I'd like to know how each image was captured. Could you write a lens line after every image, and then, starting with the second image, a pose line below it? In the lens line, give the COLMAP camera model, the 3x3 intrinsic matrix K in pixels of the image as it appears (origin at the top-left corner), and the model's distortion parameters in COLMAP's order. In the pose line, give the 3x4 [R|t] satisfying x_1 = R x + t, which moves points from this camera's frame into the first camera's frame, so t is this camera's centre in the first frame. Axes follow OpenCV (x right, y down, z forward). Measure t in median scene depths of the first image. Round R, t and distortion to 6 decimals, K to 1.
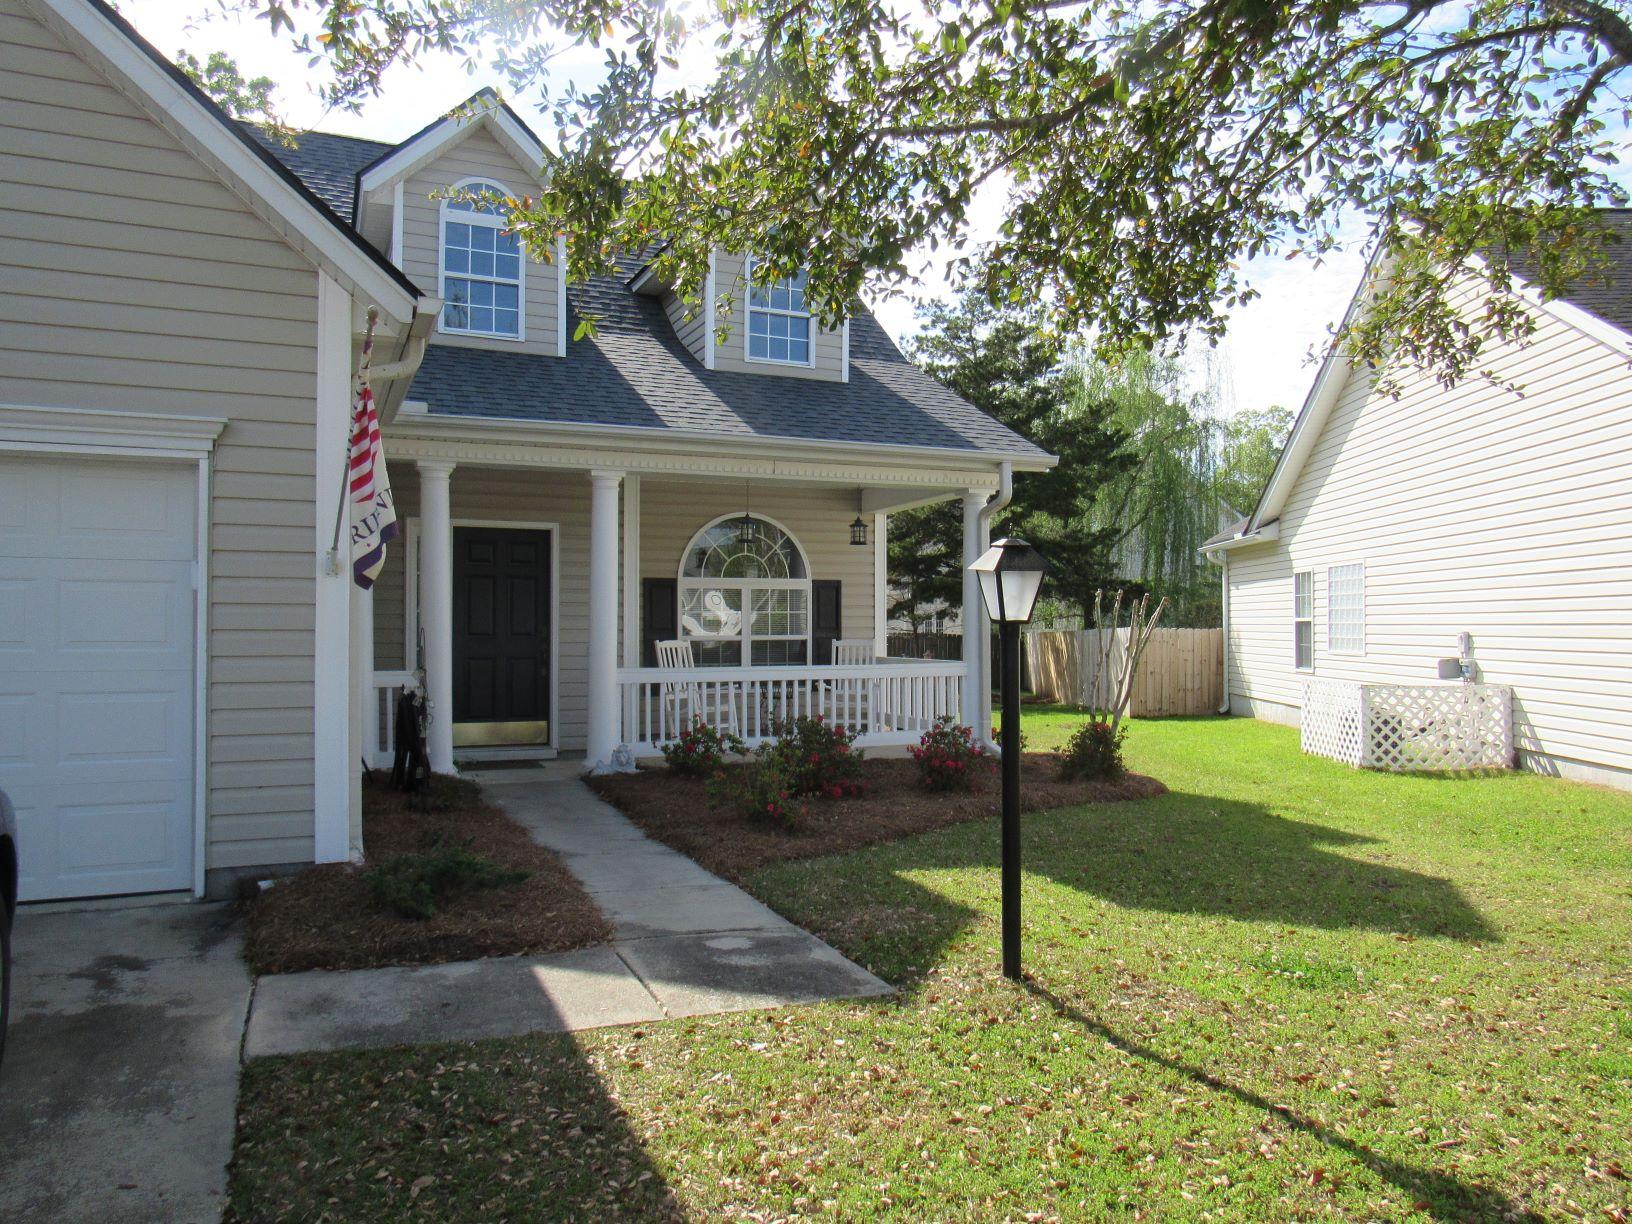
lens RADIAL K [[1170.1, 0, 836.9], [0, 1170.1, 612.1], [0, 0, 1]] dist [-0.022477, 0.004372]
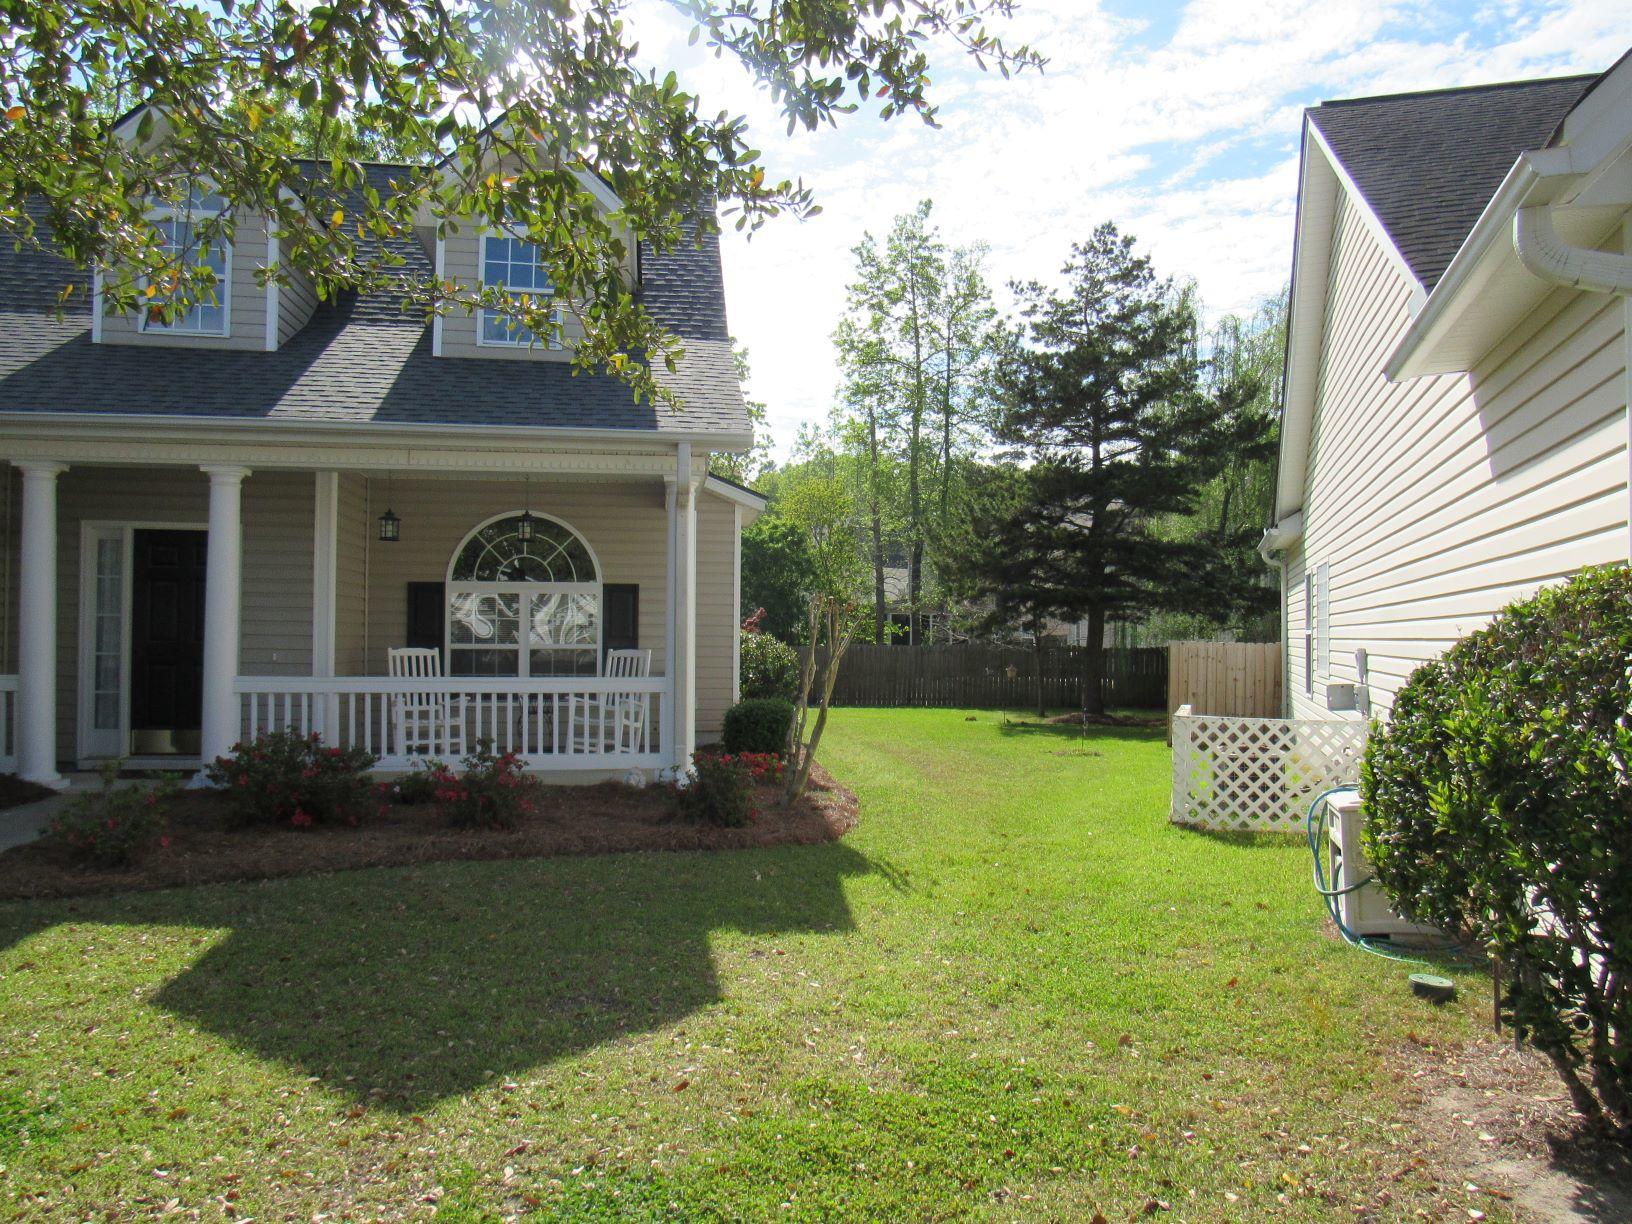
lens RADIAL K [[1170.1, 0, 813.3], [0, 1170.1, 606.5], [0, 0, 1]] dist [-0.022477, 0.004372]
pose [[0.965414, 0.002106, -0.260712, 0.386638], [-0.005556, 0.999906, -0.012495, 0.000849], [0.260662, 0.013512, 0.965336, 0.170366]]
